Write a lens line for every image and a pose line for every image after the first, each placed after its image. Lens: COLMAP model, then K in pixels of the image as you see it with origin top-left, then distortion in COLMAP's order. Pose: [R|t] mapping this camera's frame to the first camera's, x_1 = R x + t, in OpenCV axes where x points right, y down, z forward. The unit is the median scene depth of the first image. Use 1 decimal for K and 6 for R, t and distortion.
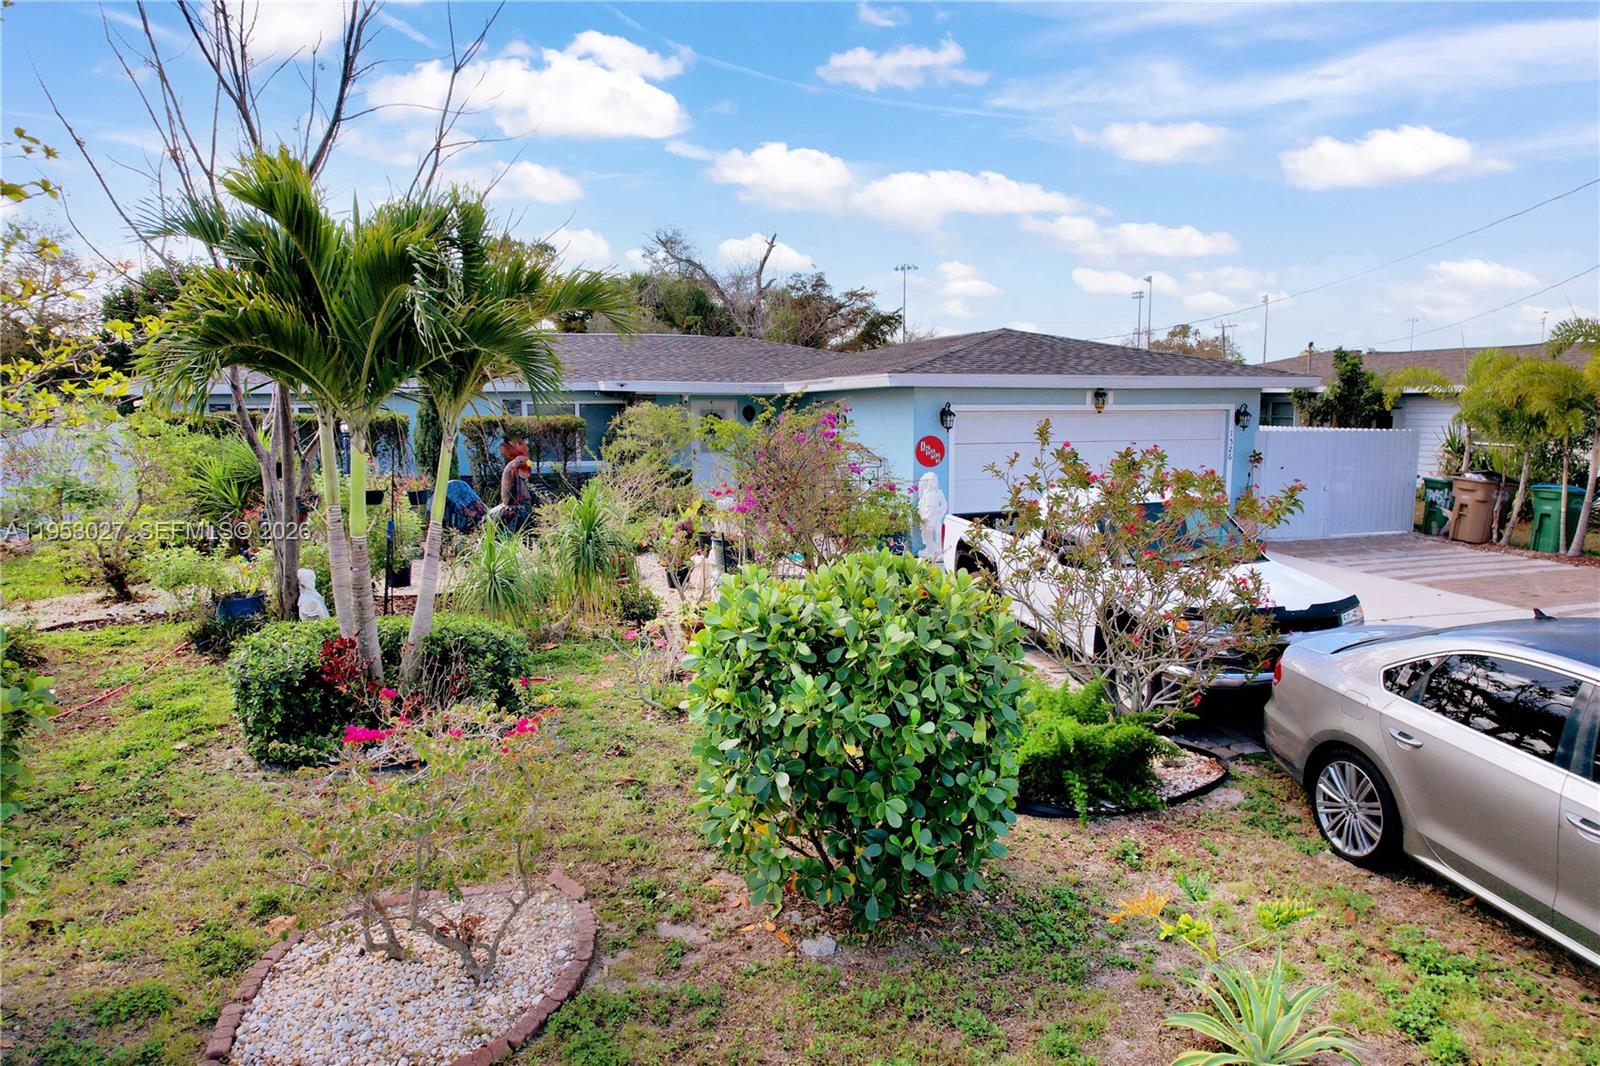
lens RADIAL K [[998.6, 0, 796.2], [0, 998.6, 533.2], [0, 0, 1]] dist [-0.032084, 0.011516]
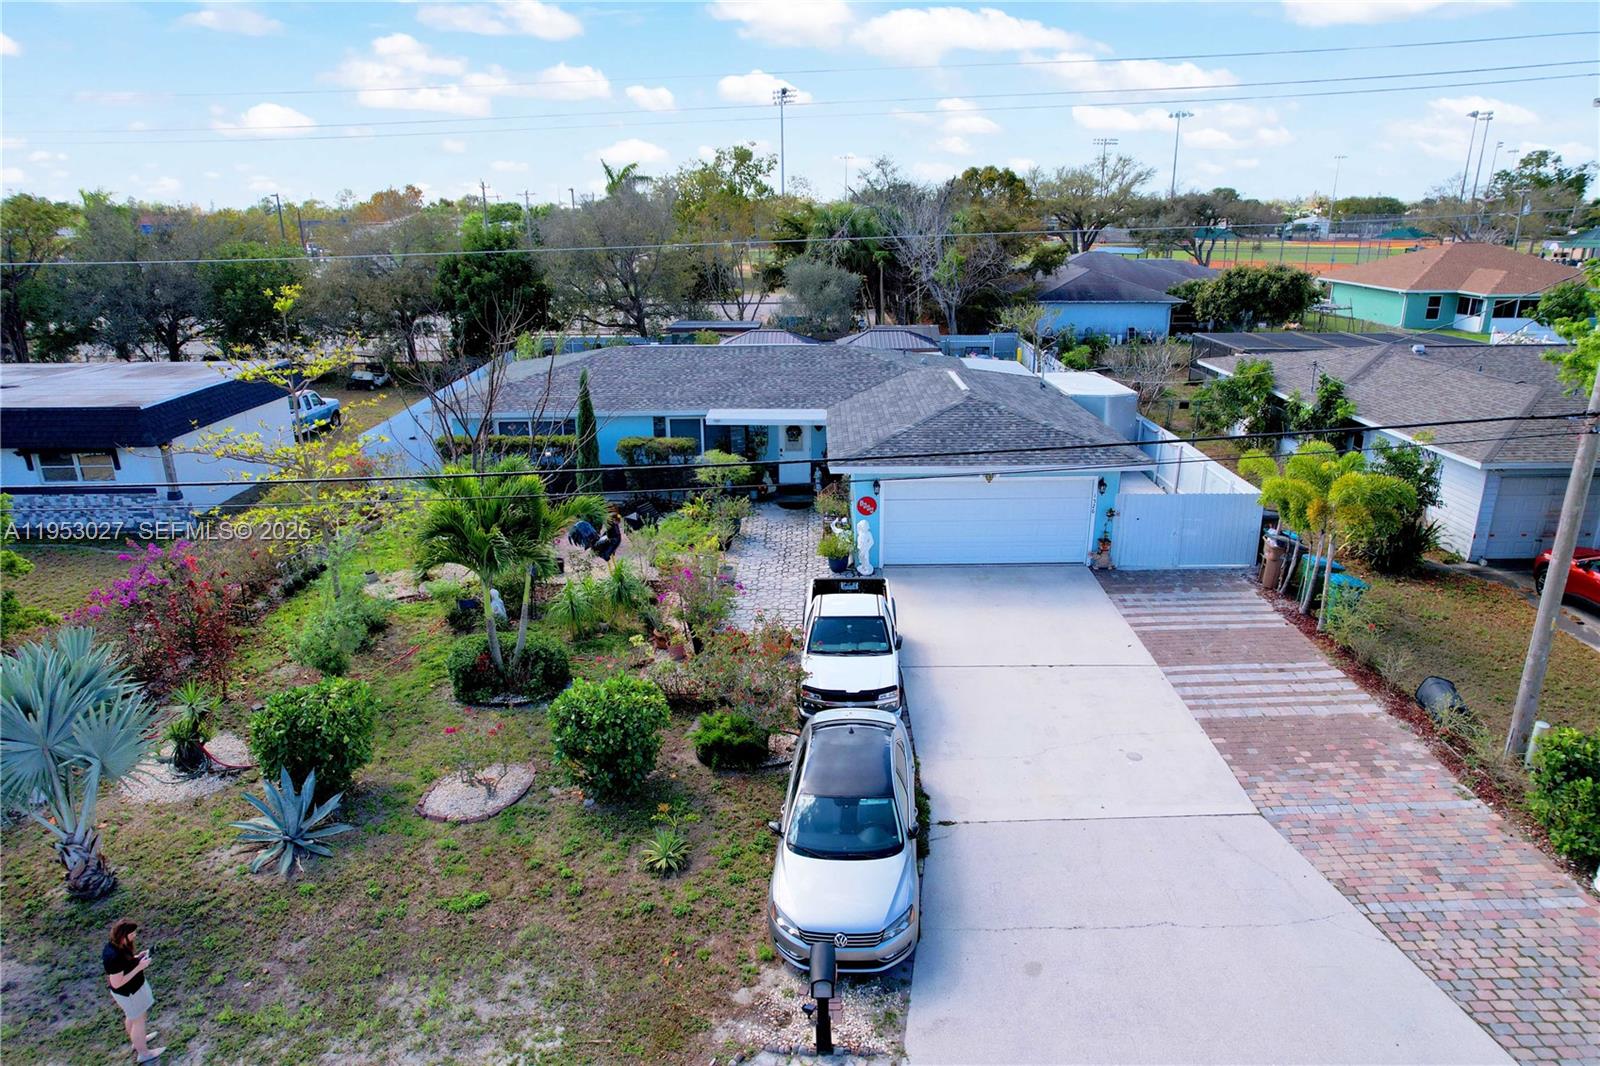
lens RADIAL K [[998.6, 0, 808.3], [0, 998.6, 531.6], [0, 0, 1]] dist [-0.032084, 0.011516]
pose [[0.957819, 0.083792, -0.274884, 1.016213], [-0.030611, 0.980853, 0.192330, -0.722453], [0.285736, -0.175803, 0.942045, -1.116793]]
